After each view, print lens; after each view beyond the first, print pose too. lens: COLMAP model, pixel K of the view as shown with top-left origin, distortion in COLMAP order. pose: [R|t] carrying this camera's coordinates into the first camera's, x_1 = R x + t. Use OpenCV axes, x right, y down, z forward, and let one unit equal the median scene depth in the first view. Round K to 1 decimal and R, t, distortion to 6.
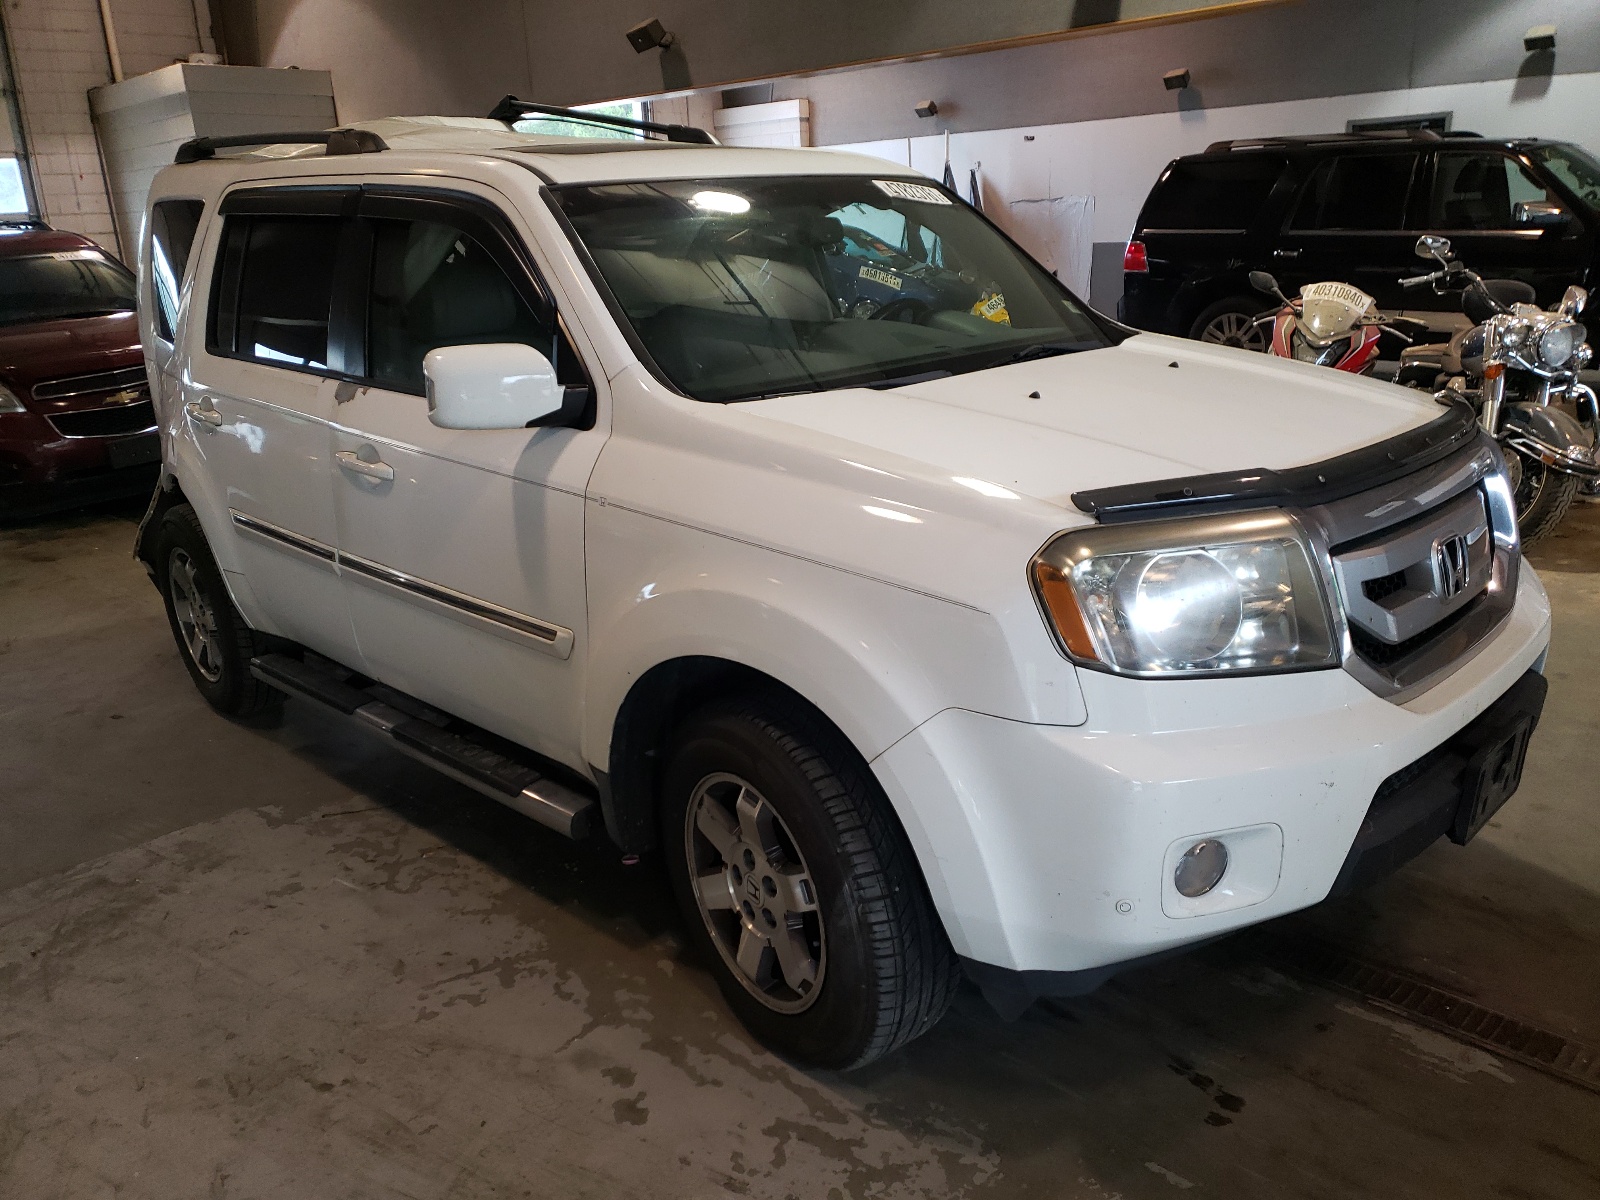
lens RADIAL K [[1260.5, 0, 809.4], [0, 1260.5, 608.8], [0, 0, 1]] dist [0.011172, -0.009717]
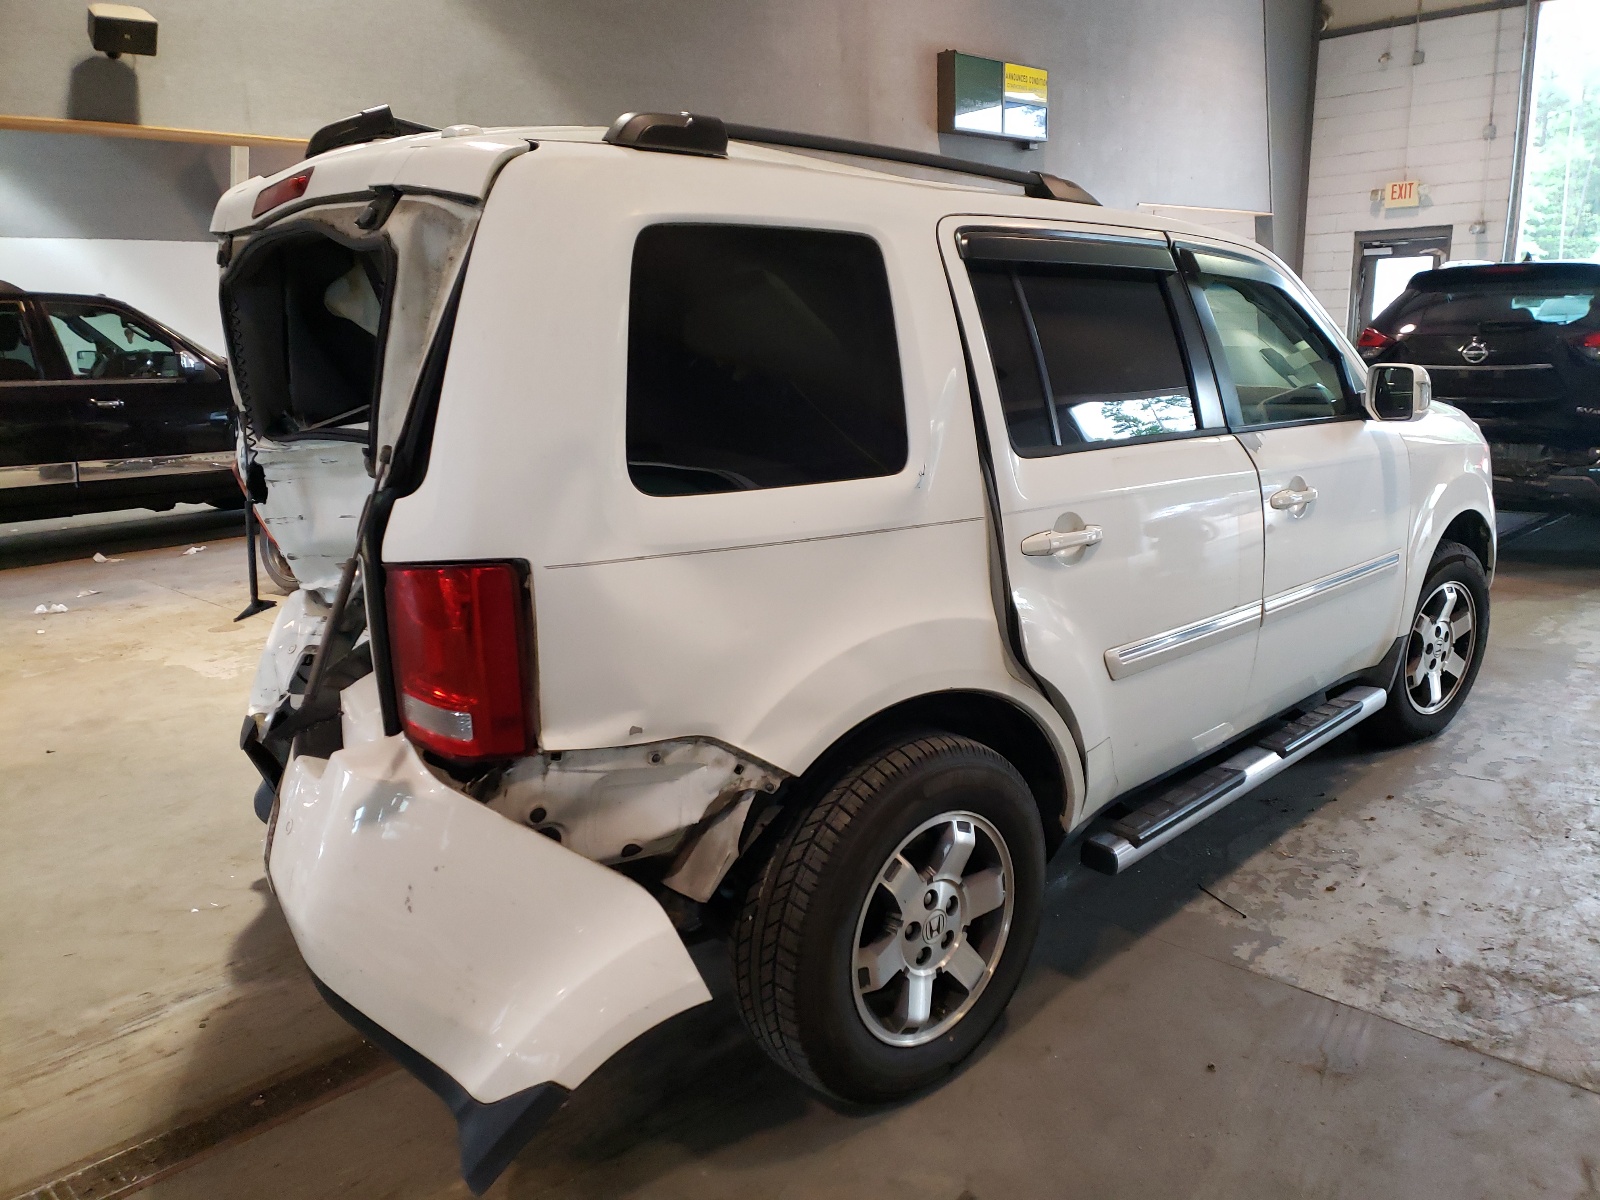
lens RADIAL K [[1260.5, 0, 802.5], [0, 1260.5, 605.1], [0, 0, 1]] dist [0.011172, -0.009717]
pose [[0.001702, -0.183363, 0.983044, -1.356893], [0.328285, 0.928666, 0.172652, -0.333764], [-0.944577, 0.322425, 0.061776, 1.286827]]
